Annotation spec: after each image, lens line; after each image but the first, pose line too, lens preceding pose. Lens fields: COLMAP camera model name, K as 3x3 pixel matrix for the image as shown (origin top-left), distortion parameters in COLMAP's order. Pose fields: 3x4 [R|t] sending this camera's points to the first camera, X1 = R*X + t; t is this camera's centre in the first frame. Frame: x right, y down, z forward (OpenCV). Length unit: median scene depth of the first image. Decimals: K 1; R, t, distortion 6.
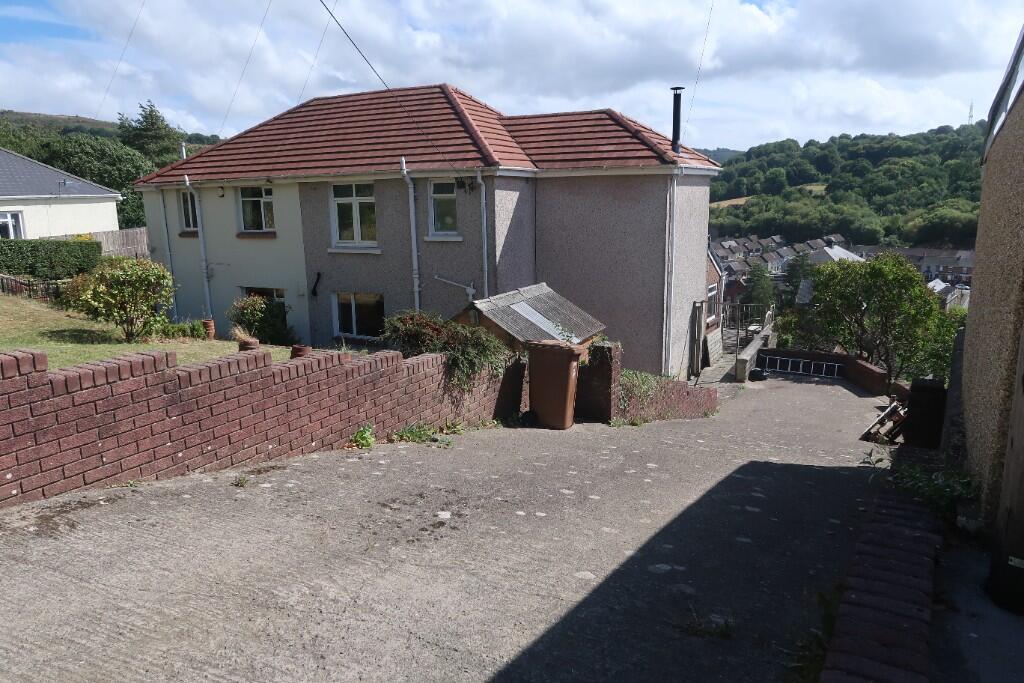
lens RADIAL K [[703.4, 0, 507.4], [0, 703.4, 332.5], [0, 0, 1]] dist [-0.030481, 0.011151]
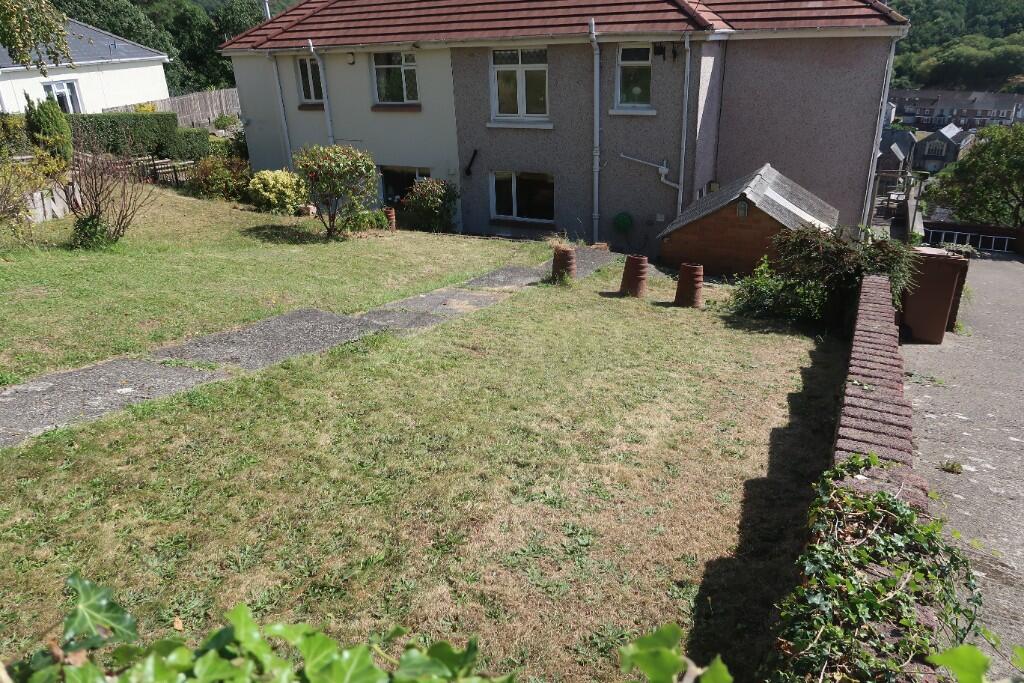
lens RADIAL K [[703.4, 0, 507.4], [0, 703.4, 332.5], [0, 0, 1]] dist [-0.030481, 0.011151]
pose [[0.999608, -0.024586, 0.013387, -0.236339], [0.021324, 0.978545, 0.204928, -0.037032], [-0.018139, -0.204562, 0.978685, 0.041734]]
